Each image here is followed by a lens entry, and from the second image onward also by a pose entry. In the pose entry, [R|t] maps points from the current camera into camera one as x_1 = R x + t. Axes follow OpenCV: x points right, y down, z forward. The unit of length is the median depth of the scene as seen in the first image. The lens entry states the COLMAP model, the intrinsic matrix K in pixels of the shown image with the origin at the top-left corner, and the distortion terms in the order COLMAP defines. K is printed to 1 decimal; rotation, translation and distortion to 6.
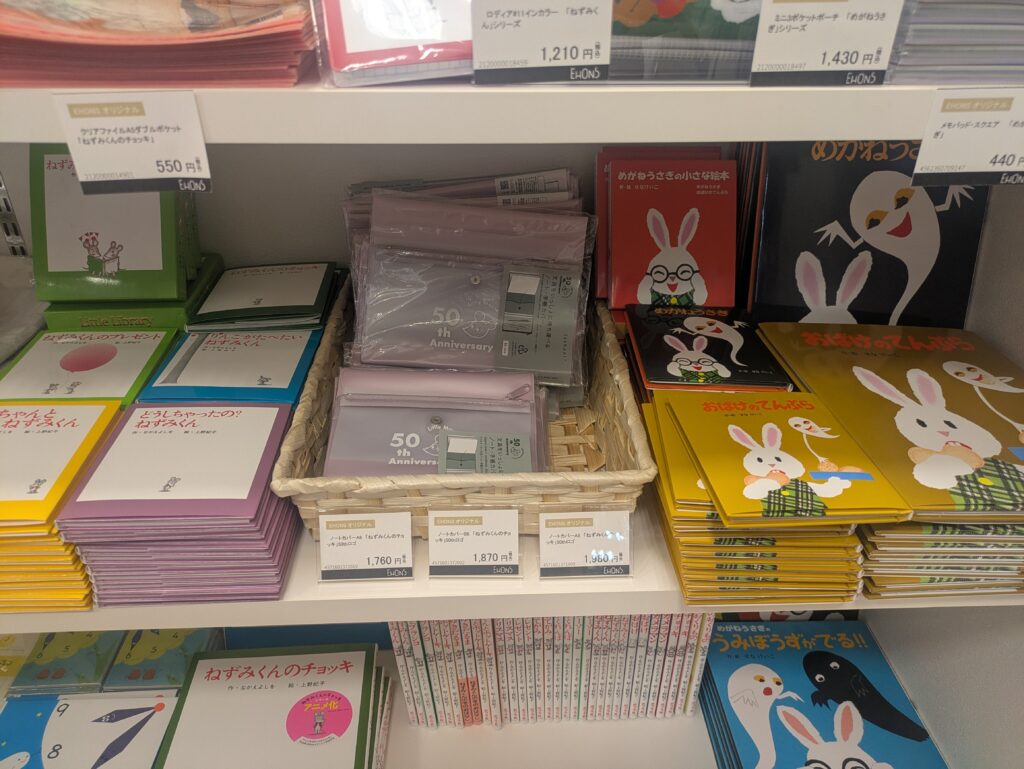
lens RADIAL K [[769.2, 0, 512.0], [0, 769.2, 384.5], [0, 0, 1]] dist [0.049257, -0.063969]
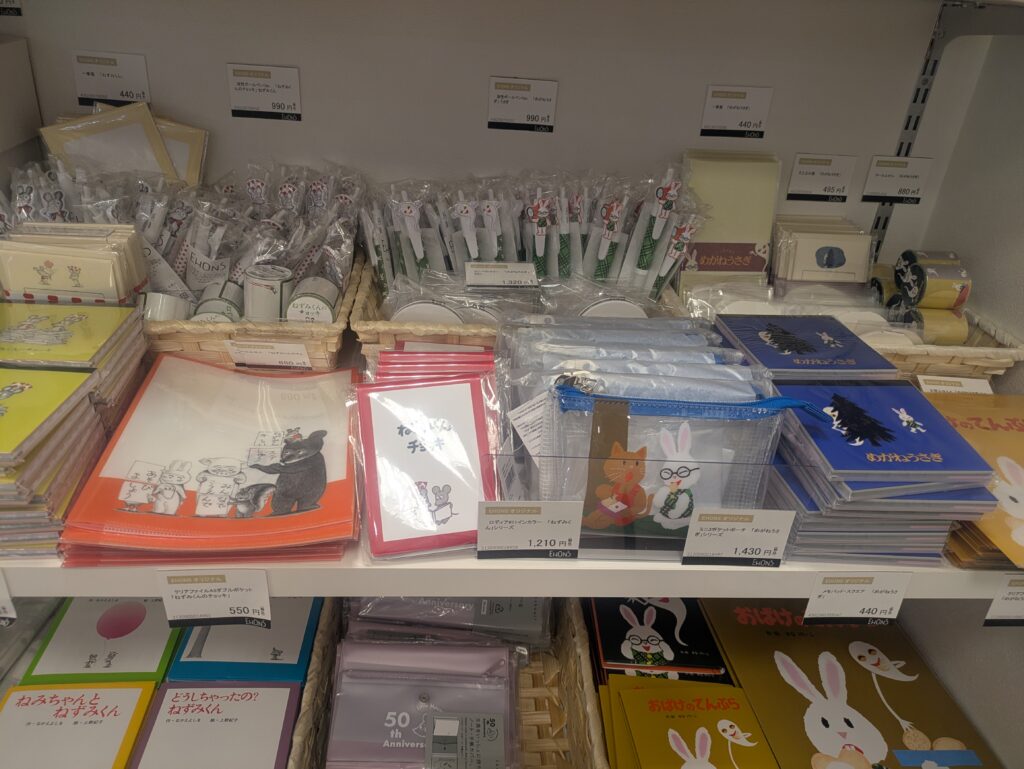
lens RADIAL K [[759.0, 0, 513.8], [0, 759.0, 403.7], [0, 0, 1]] dist [0.013500, -0.004111]
pose [[0.998224, 0.039387, 0.044695, -0.032616], [-0.036777, 0.997652, -0.057771, -0.349268], [-0.046866, 0.056025, 0.997329, -0.191449]]
